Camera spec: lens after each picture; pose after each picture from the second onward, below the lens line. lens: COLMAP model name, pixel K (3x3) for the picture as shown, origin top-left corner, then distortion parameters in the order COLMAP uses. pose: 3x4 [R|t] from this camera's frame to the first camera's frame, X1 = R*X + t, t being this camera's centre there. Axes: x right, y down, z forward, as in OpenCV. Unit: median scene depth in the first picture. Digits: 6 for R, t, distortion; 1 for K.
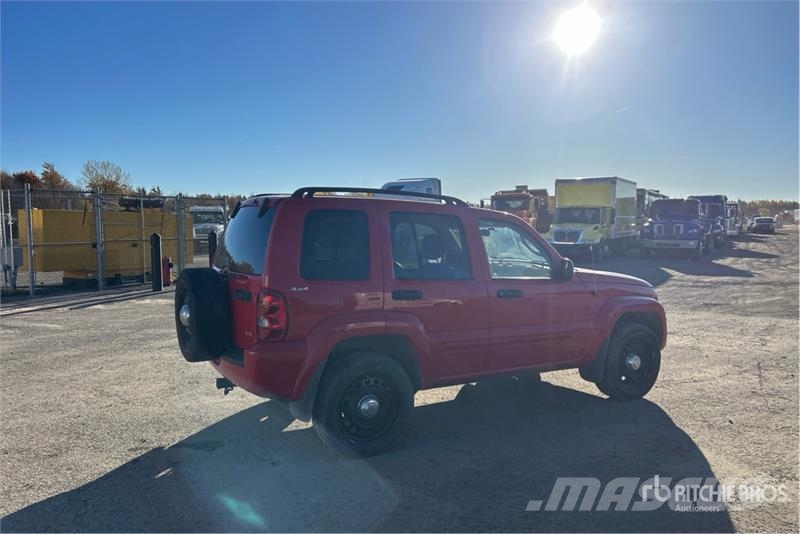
lens RADIAL K [[583.5, 0, 407.4], [0, 583.5, 257.2], [0, 0, 1]] dist [0.053902, -0.083197]
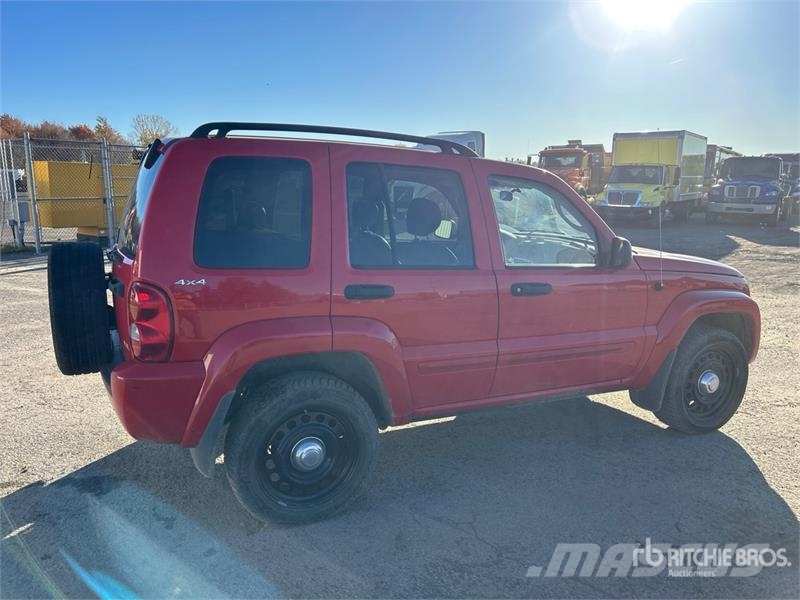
lens RADIAL K [[589.9, 0, 393.9], [0, 589.9, 288.4], [0, 0, 1]] dist [0.039903, -0.048968]
pose [[0.995059, 0.029747, -0.094722, 0.025466], [-0.018004, 0.992306, 0.122490, -0.005832], [0.097636, -0.120180, 0.987939, 0.096644]]
